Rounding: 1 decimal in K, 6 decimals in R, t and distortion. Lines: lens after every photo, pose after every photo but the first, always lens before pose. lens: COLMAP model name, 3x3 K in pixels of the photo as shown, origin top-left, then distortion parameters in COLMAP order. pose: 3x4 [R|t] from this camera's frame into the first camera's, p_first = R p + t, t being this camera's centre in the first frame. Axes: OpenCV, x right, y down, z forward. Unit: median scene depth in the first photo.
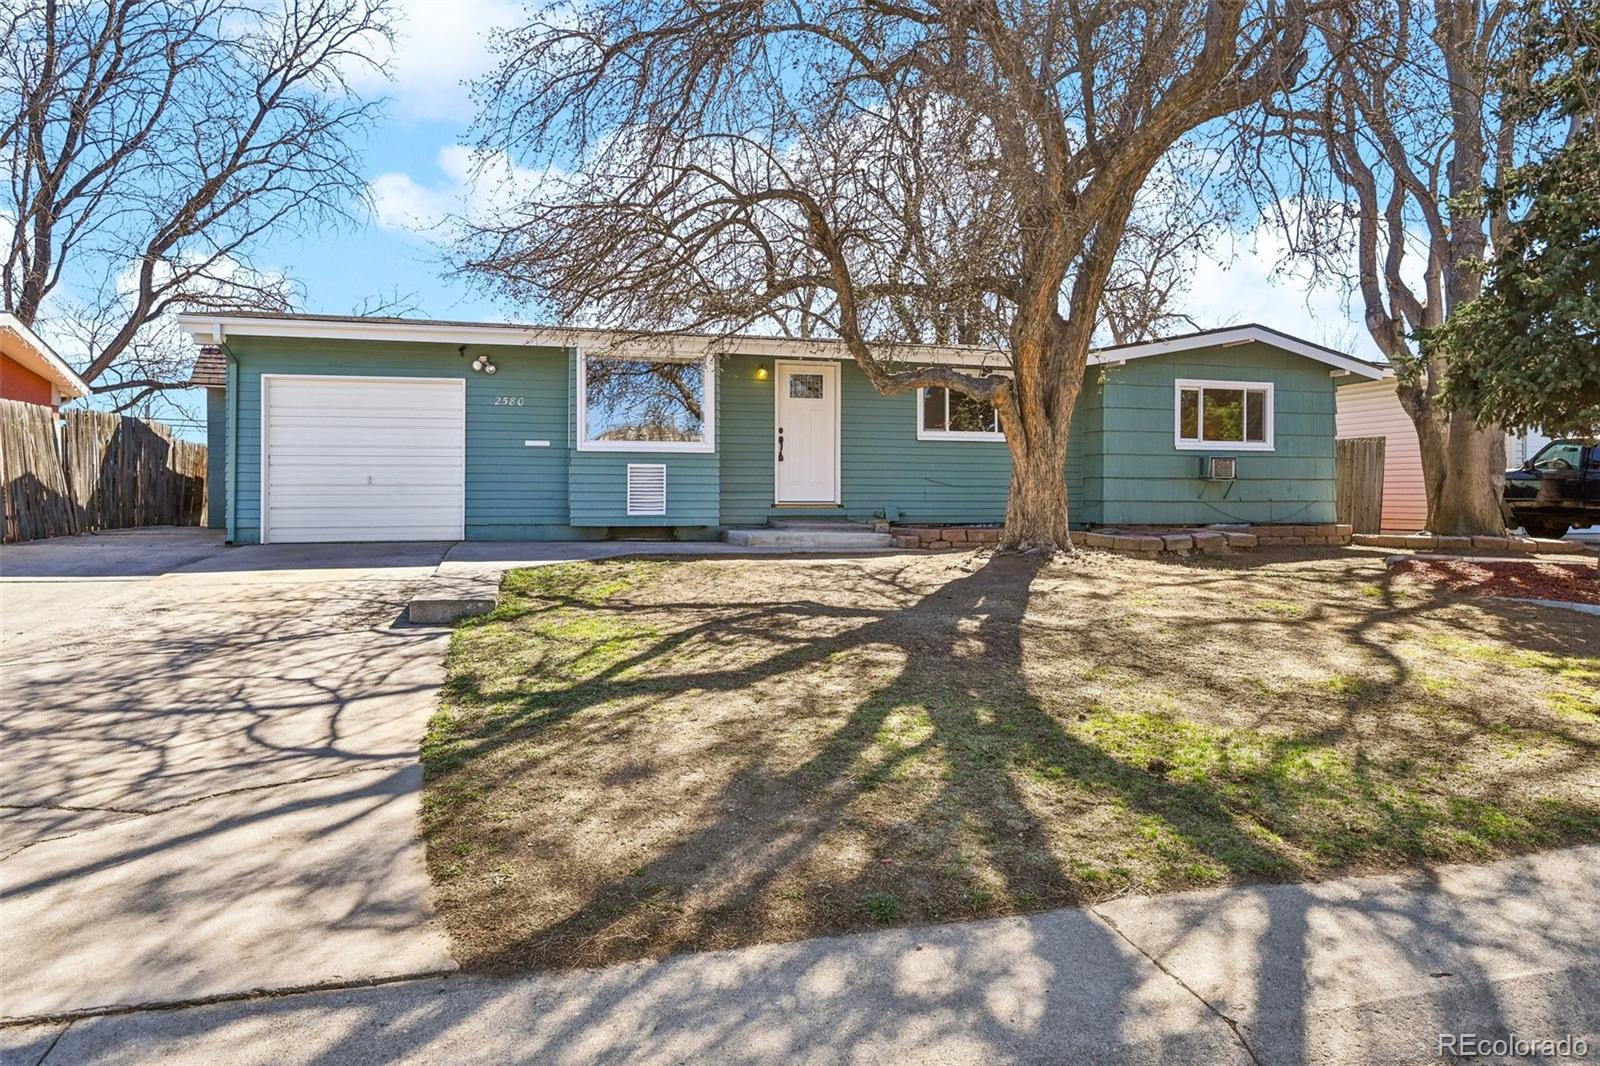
lens RADIAL K [[981.8, 0, 795.4], [0, 981.8, 493.6], [0, 0, 1]] dist [-0.001787, 0.000245]
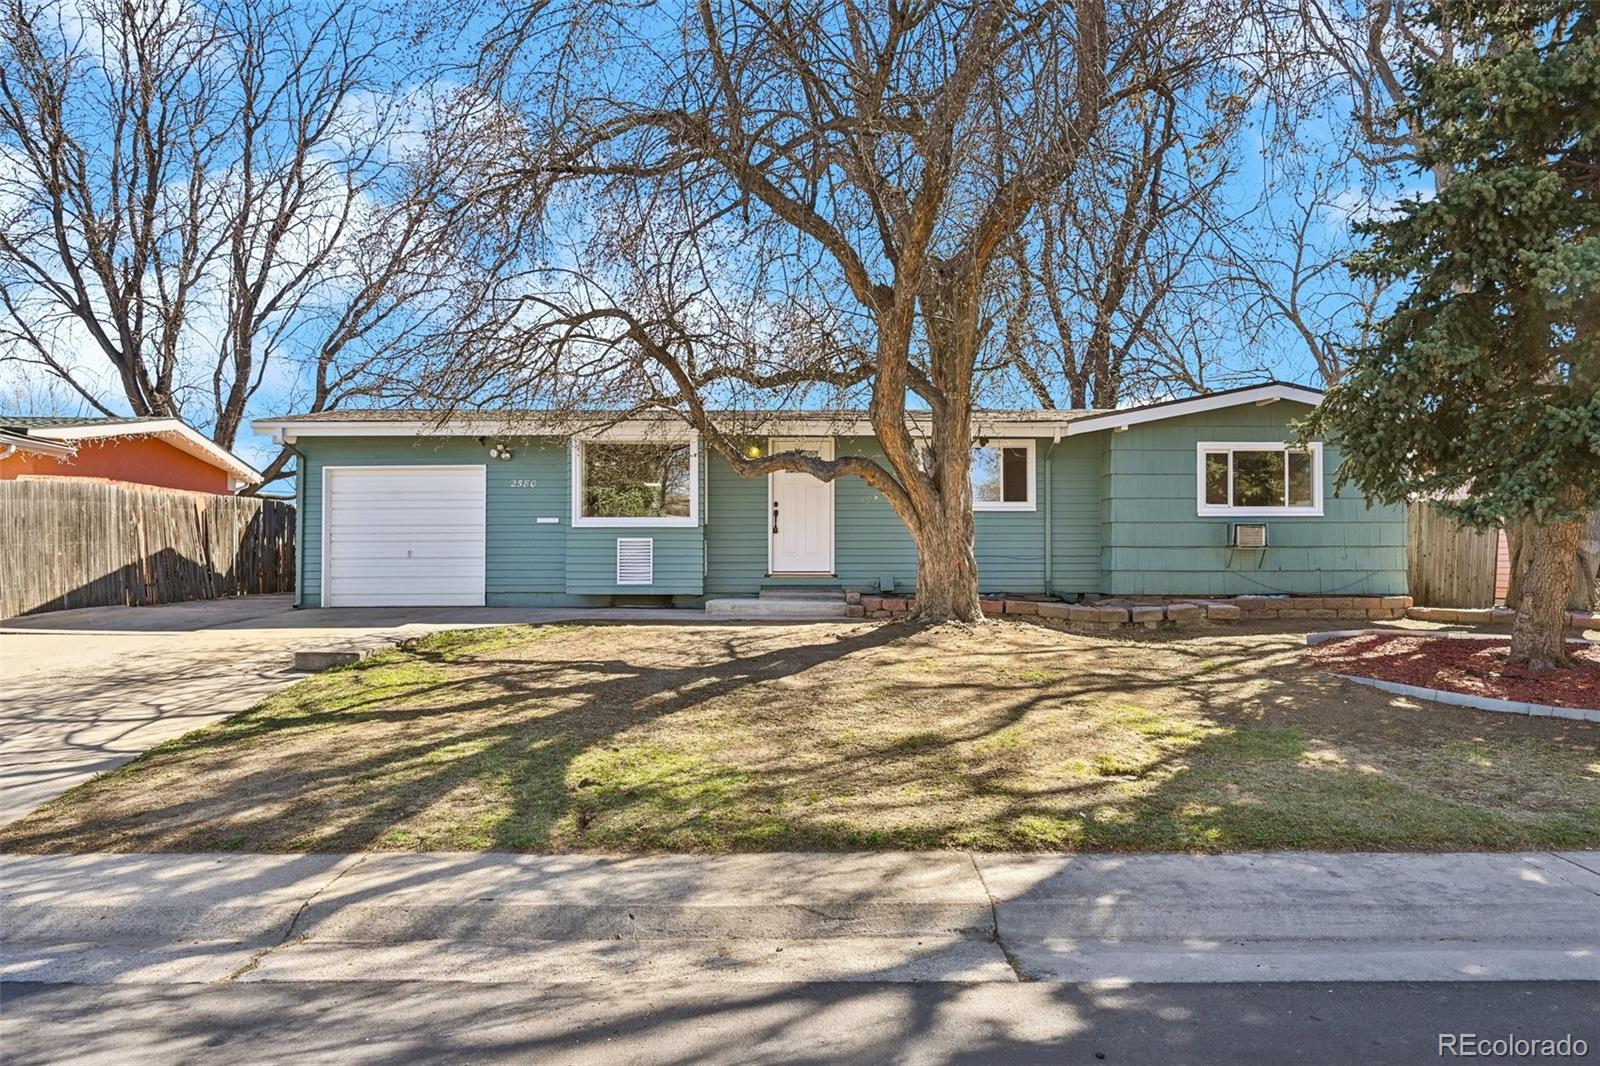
lens RADIAL K [[1050.2, 0, 800.6], [0, 1050.2, 536.5], [0, 0, 1]] dist [0.000008, -0.000890]
pose [[0.968488, -0.008342, -0.248922, 0.310661], [0.003277, 0.999779, -0.020756, -0.006560], [0.249040, 0.019286, 0.968301, -0.090241]]
